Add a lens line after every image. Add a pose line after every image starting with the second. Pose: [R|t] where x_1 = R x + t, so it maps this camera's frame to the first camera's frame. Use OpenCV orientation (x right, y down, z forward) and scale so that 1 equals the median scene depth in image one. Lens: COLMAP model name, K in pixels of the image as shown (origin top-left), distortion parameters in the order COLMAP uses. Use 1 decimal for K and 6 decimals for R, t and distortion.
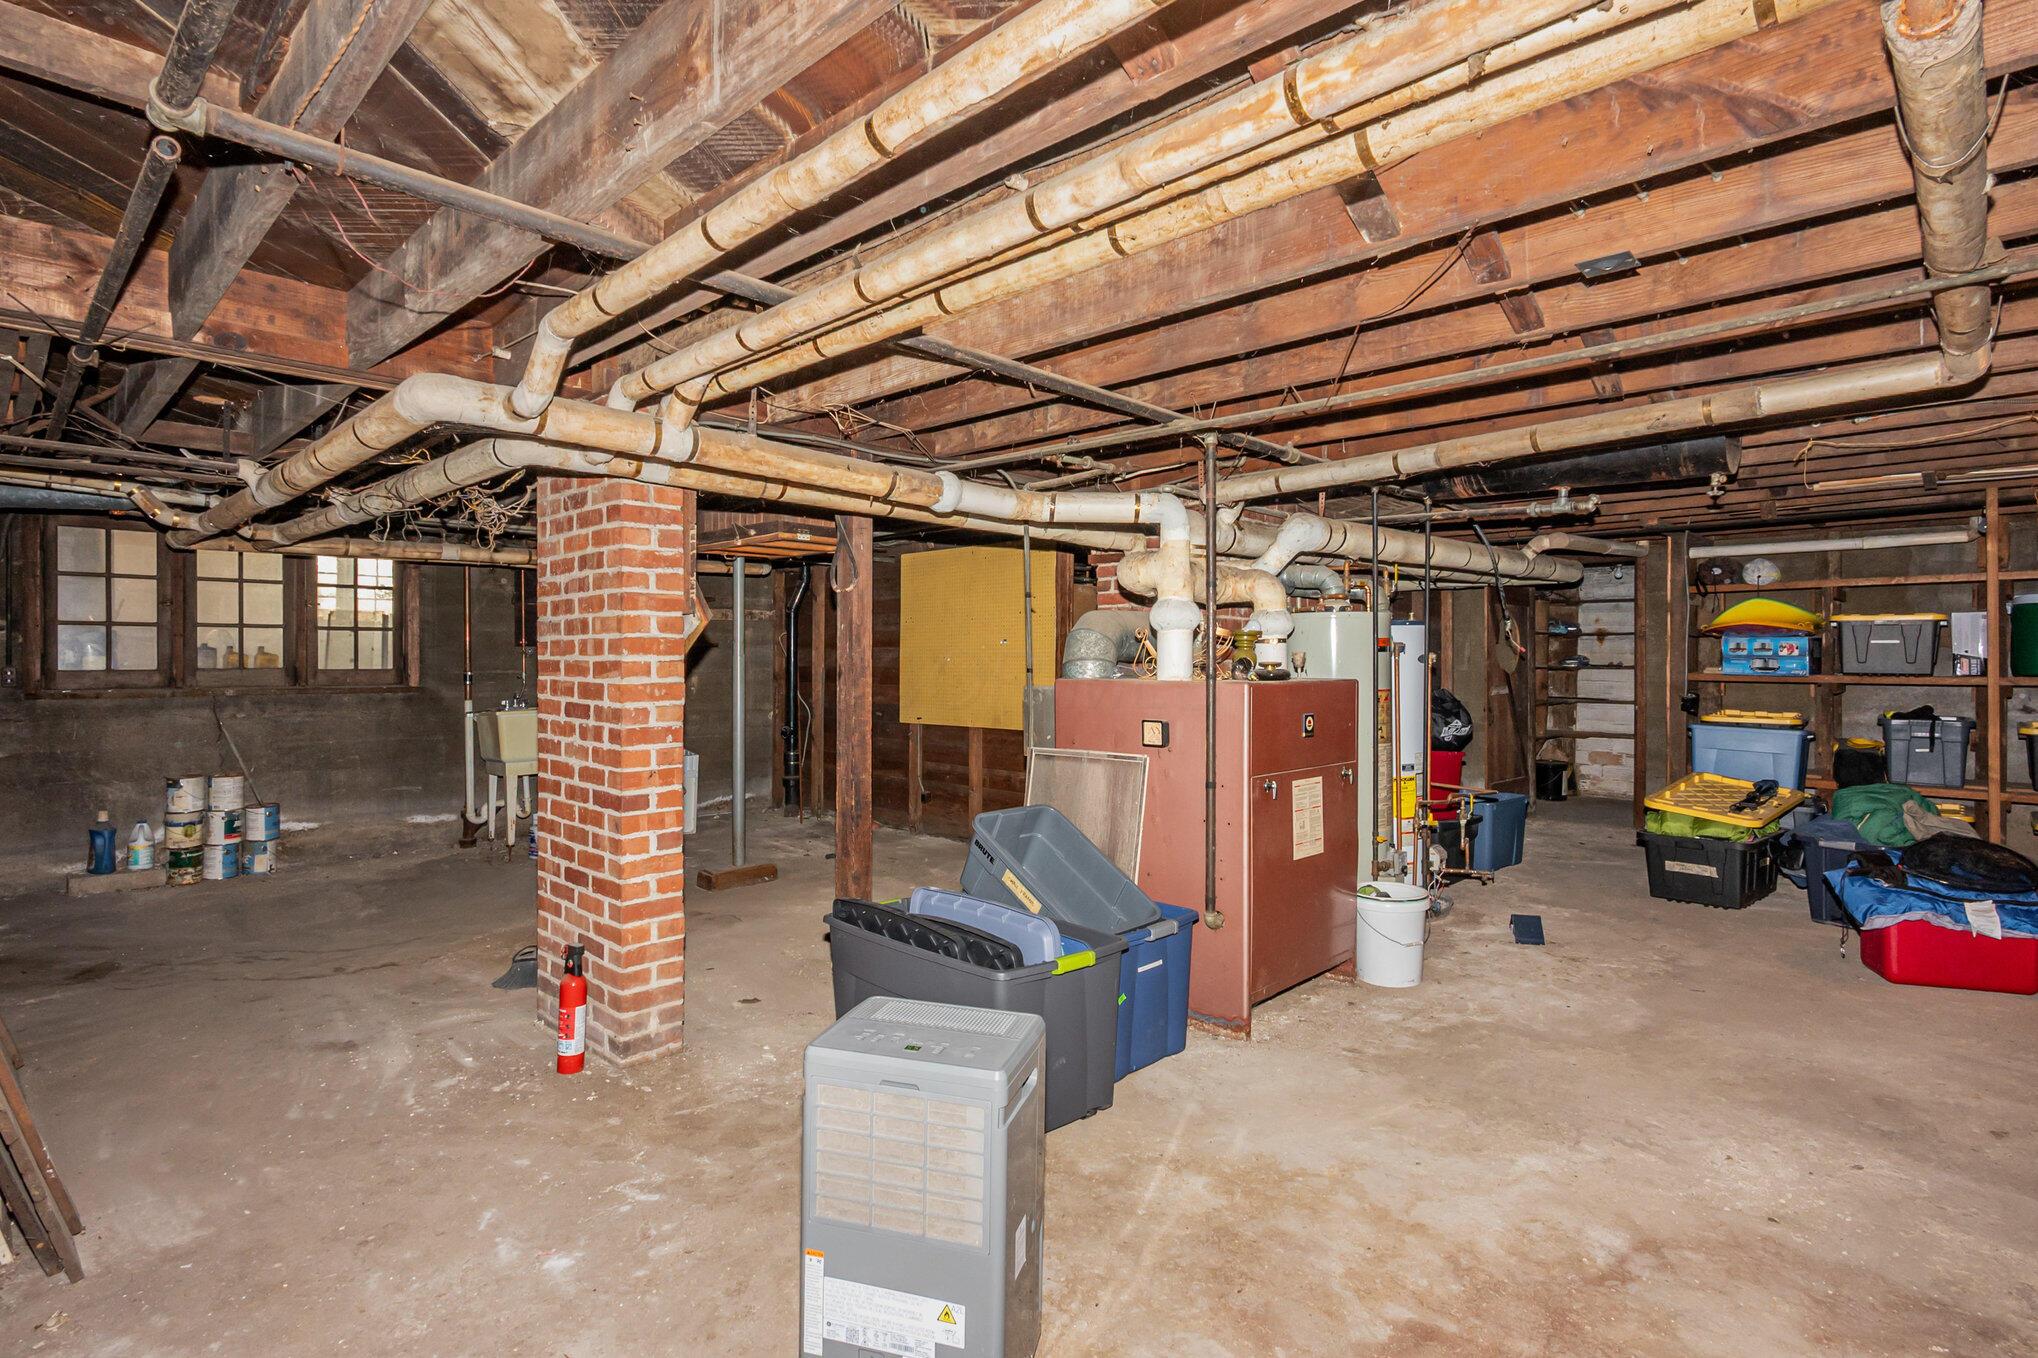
lens RADIAL K [[1023.1, 0, 1021.1], [0, 1023.1, 658.9], [0, 0, 1]] dist [-0.001101, 0.000375]
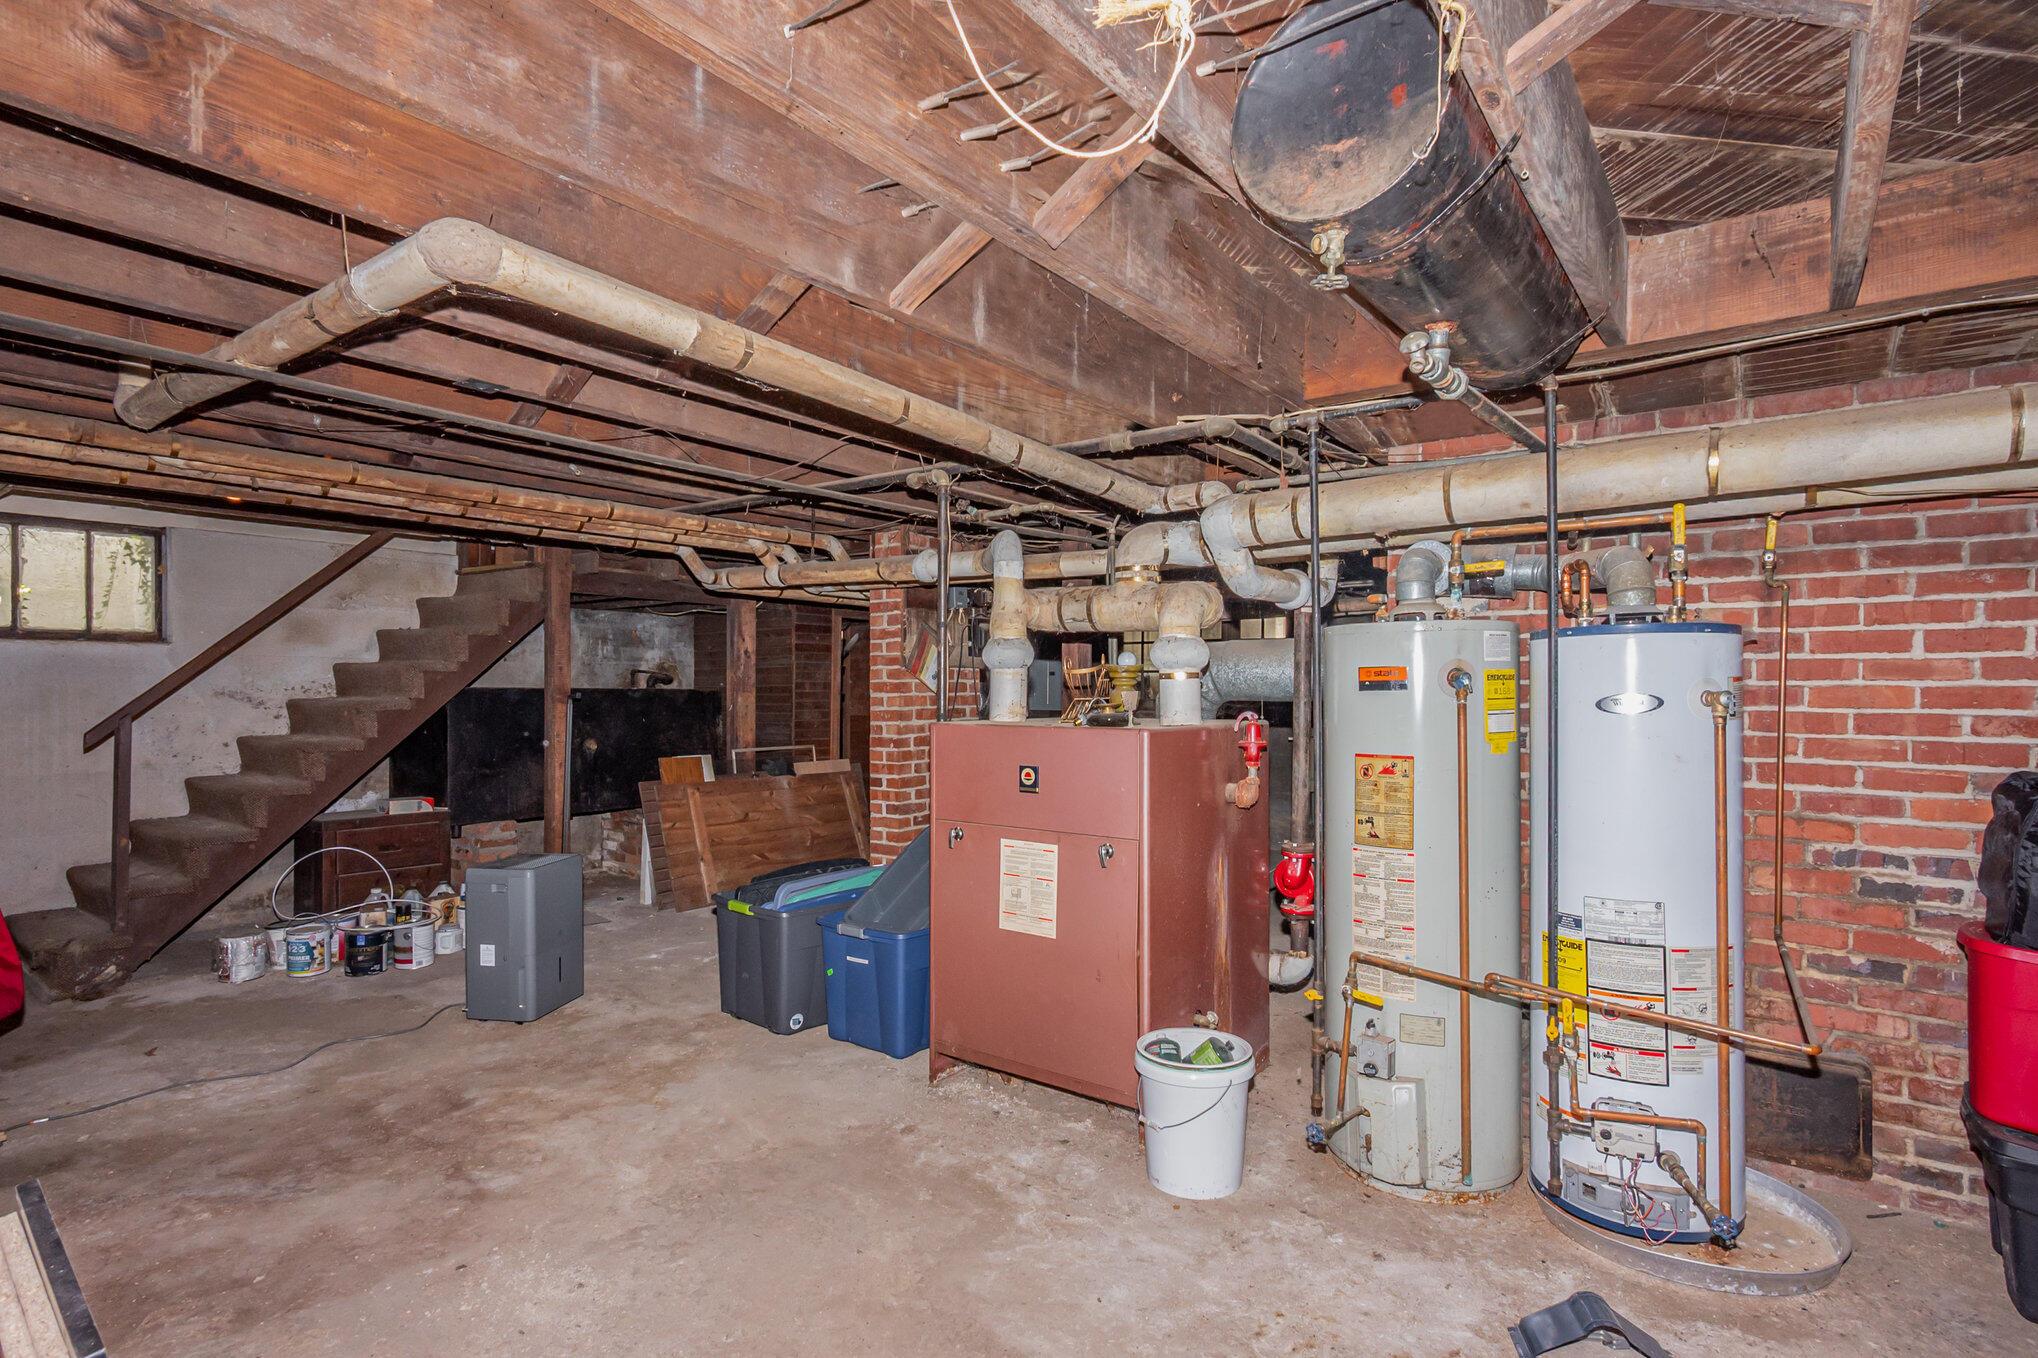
lens RADIAL K [[1023.1, 0, 1011.2], [0, 1023.1, 690.9], [0, 0, 1]] dist [-0.001101, 0.000375]
pose [[0.112532, 0.003727, -0.993641, 1.325182], [-0.000921, 0.999993, 0.003646, -0.013522], [0.993648, 0.000505, 0.112535, 1.053917]]
